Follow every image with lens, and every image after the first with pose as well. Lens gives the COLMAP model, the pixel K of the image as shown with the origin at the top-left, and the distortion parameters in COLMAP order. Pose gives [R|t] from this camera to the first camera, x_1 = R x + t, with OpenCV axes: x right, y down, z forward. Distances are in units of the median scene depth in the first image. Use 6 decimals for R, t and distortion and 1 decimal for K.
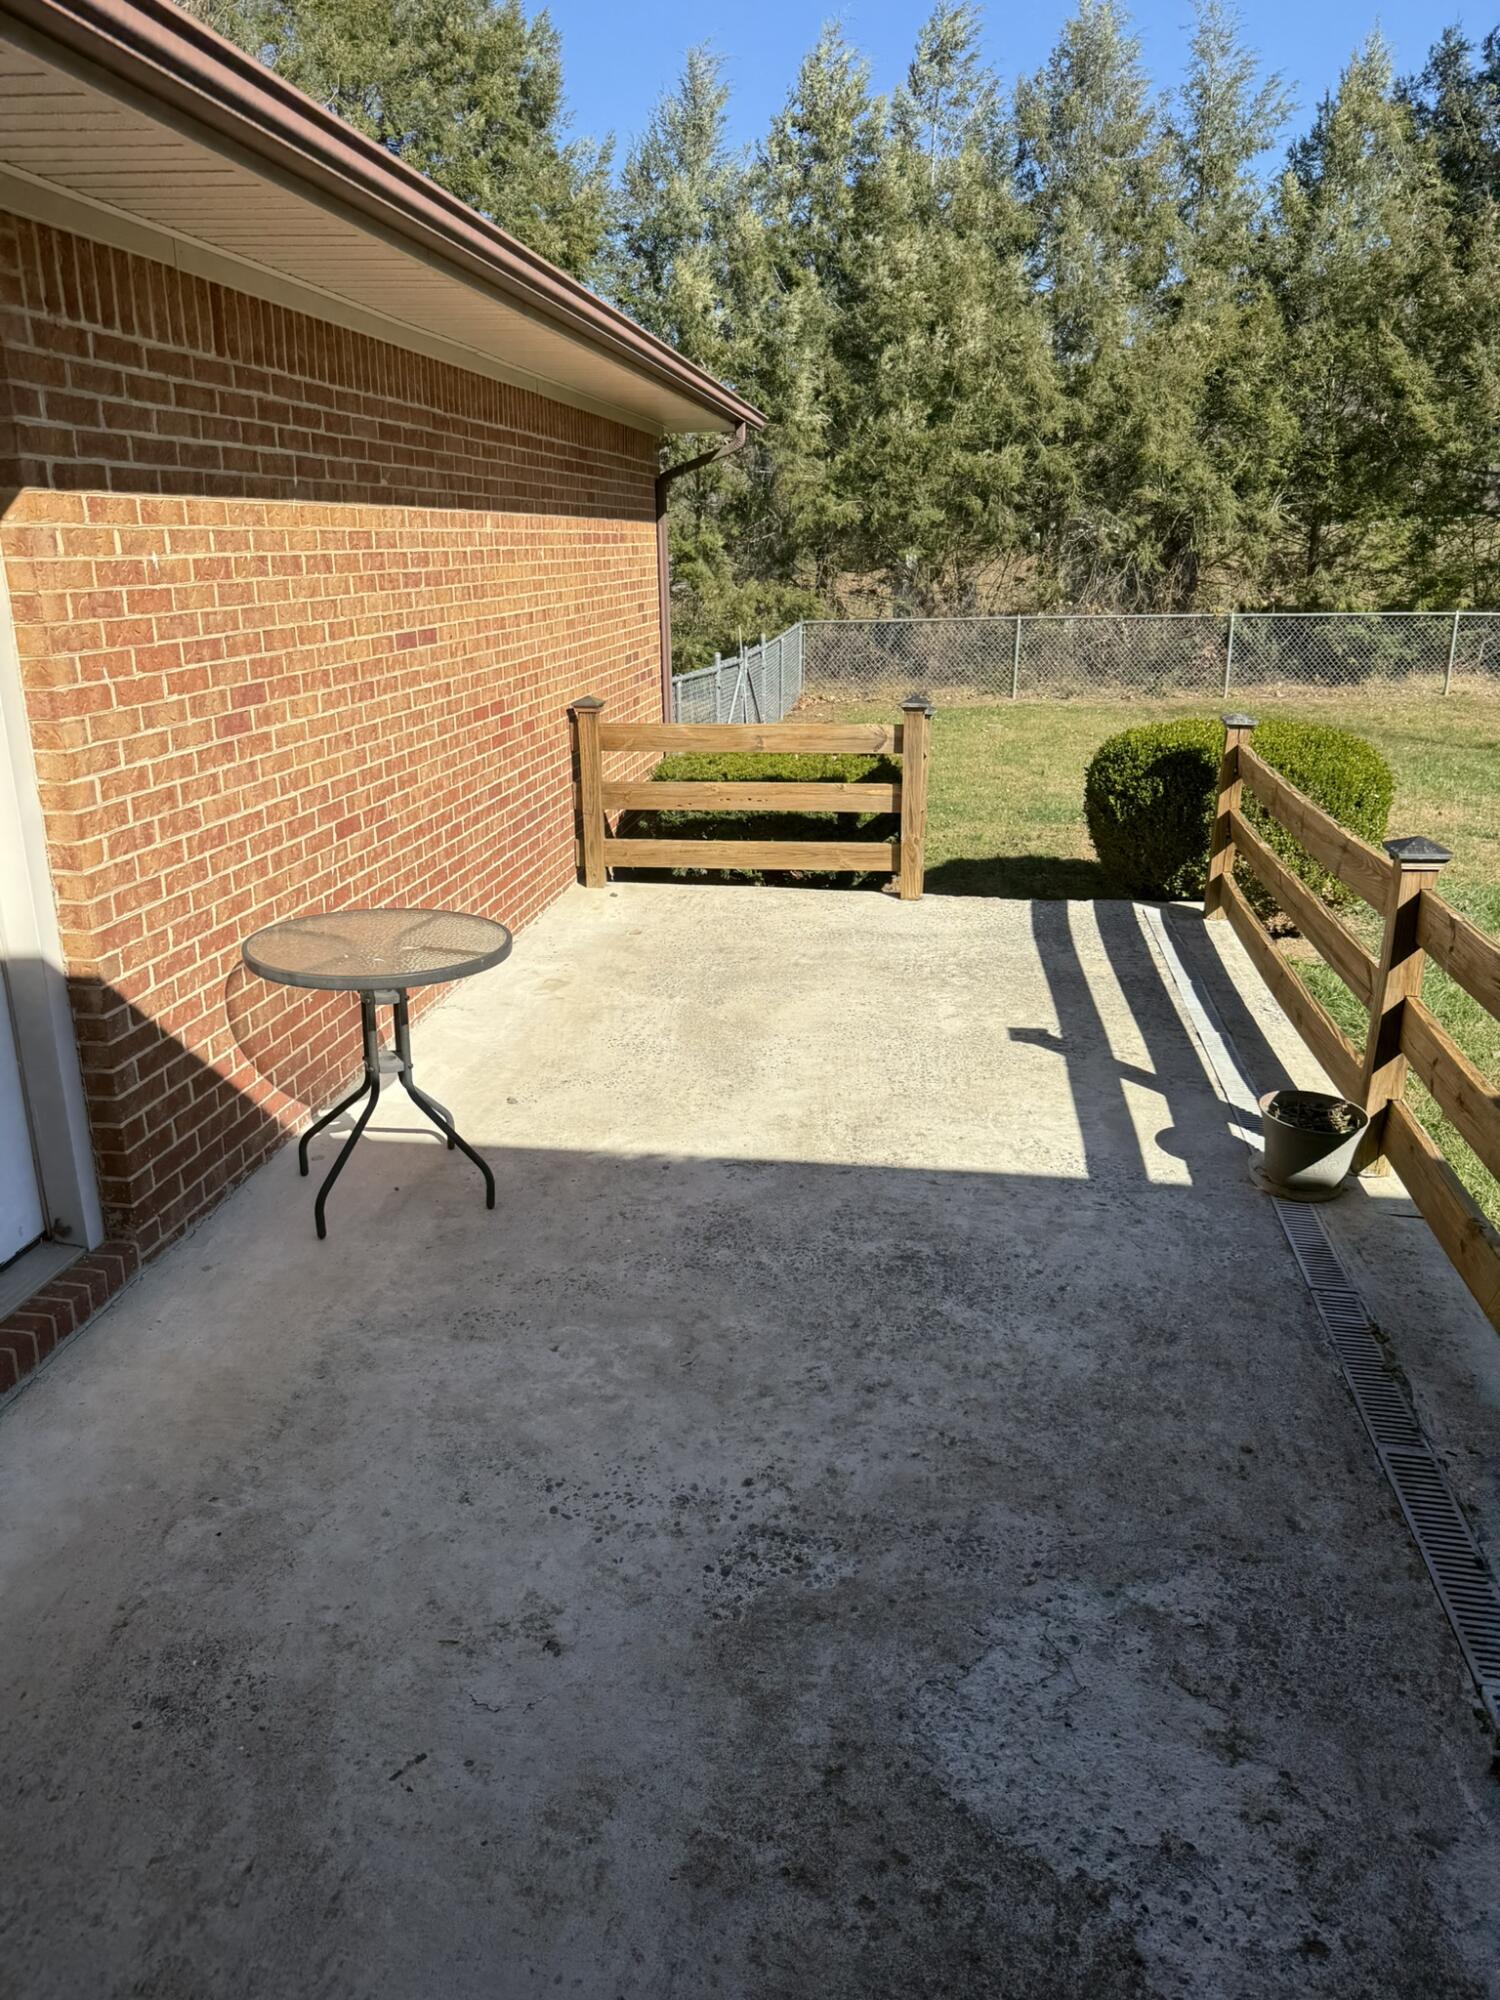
lens RADIAL K [[1404.6, 0, 740.7], [0, 1404.6, 998.5], [0, 0, 1]] dist [0.079559, -0.109326]
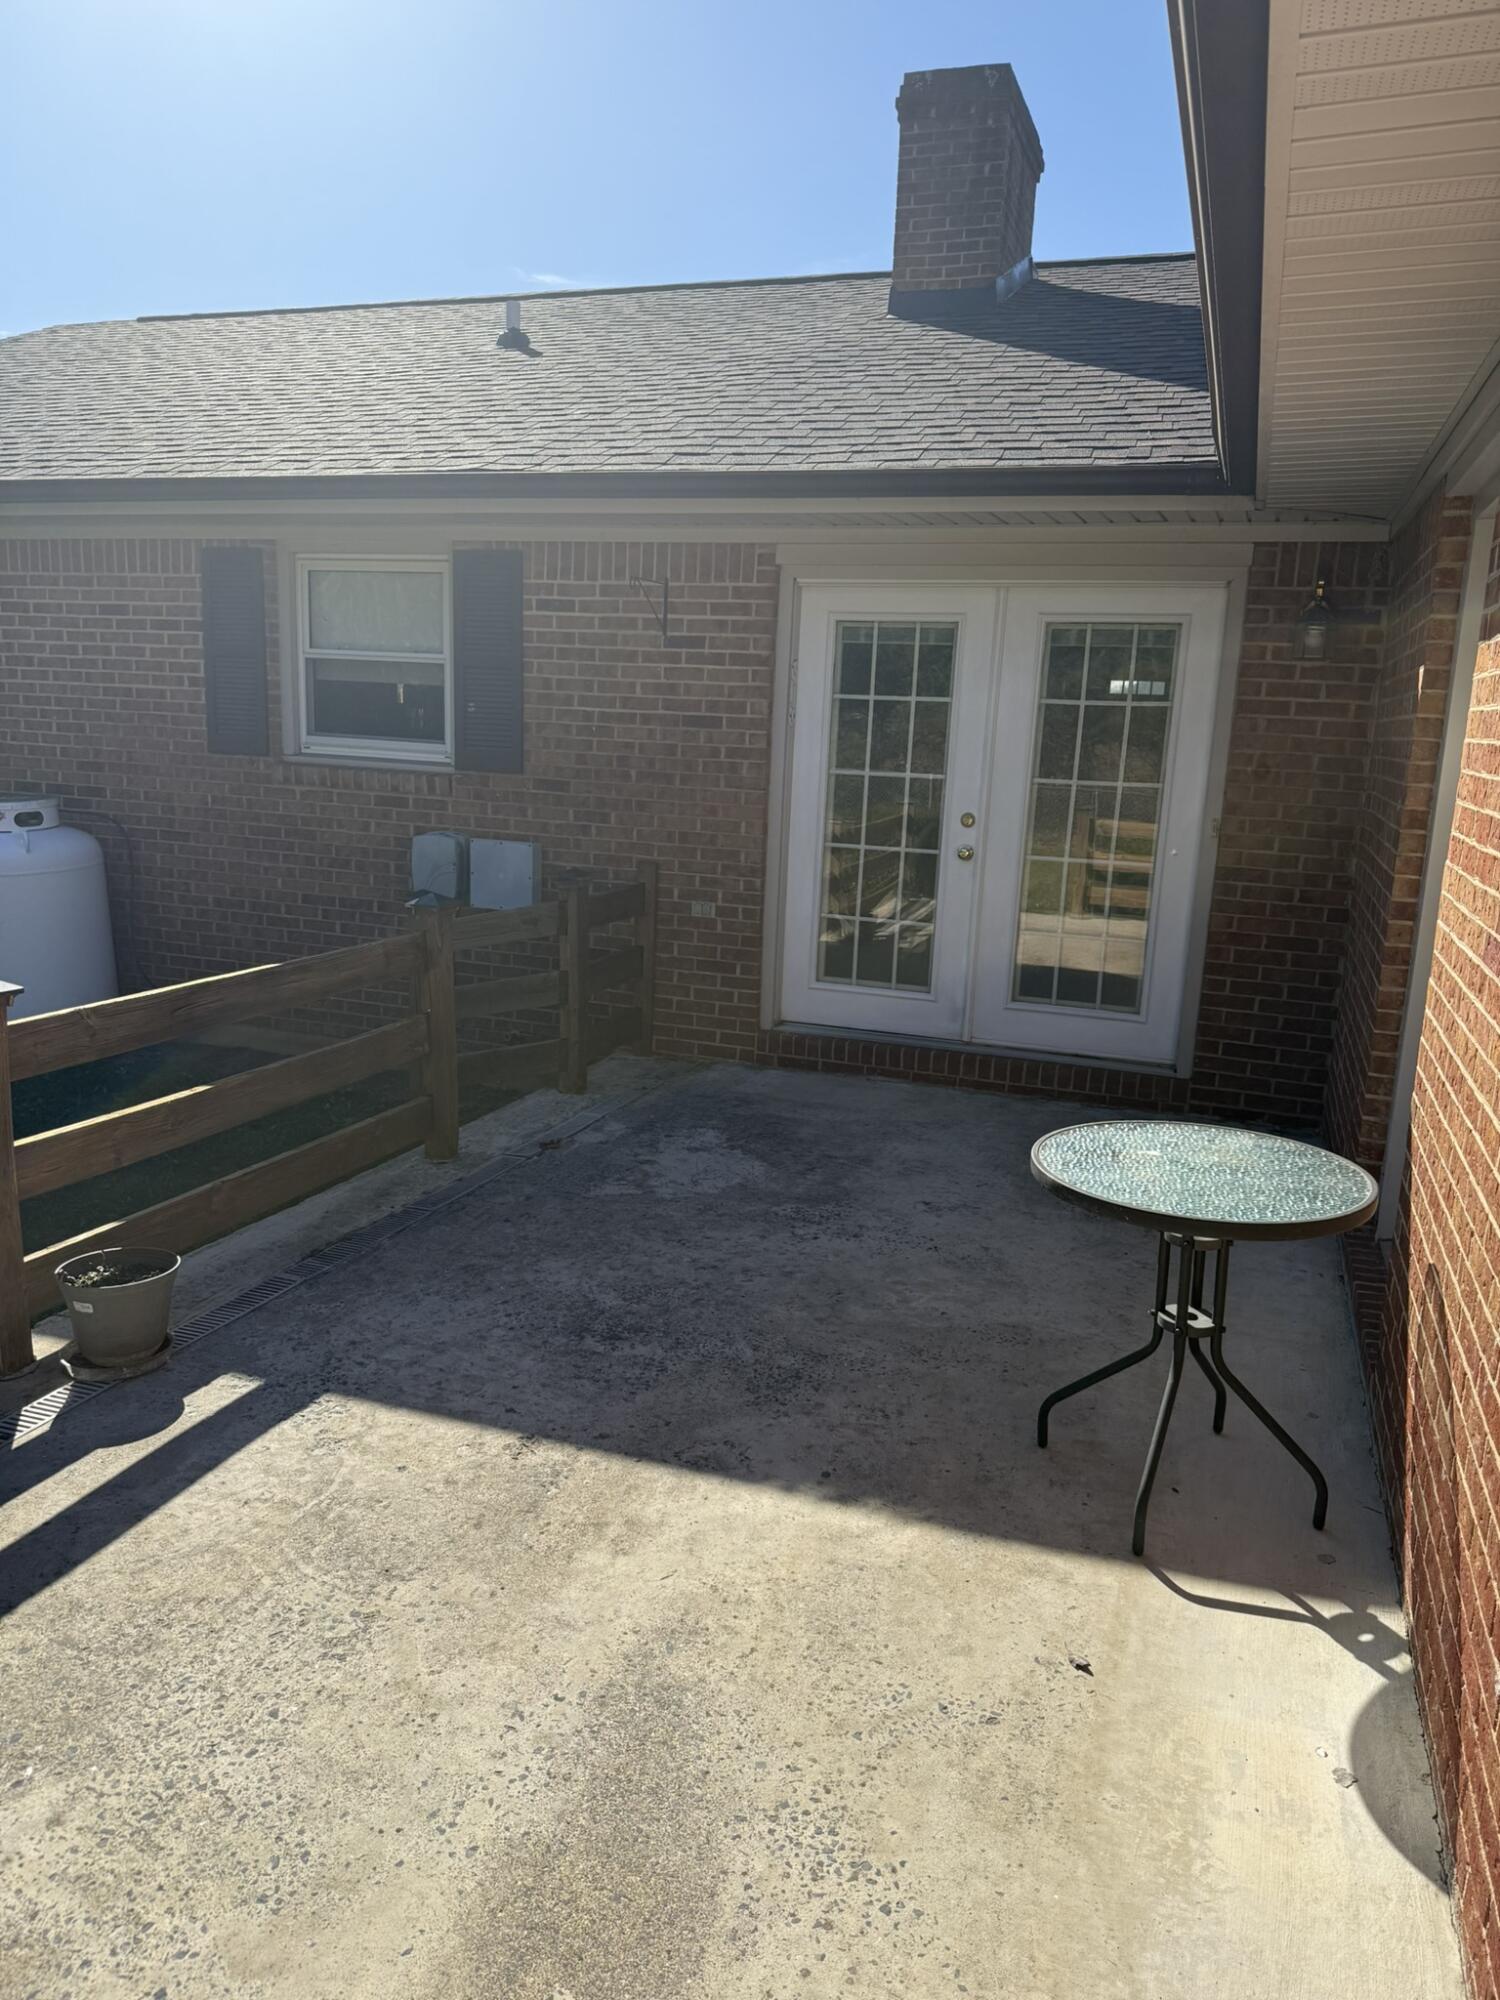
lens RADIAL K [[1404.6, 0, 740.7], [0, 1404.6, 998.5], [0, 0, 1]] dist [0.079559, -0.109326]
pose [[-0.979569, -0.071656, 0.187909, -0.153591], [0.027312, 0.878311, 0.477308, -0.537884], [-0.199245, 0.472689, -0.858409, 1.778689]]
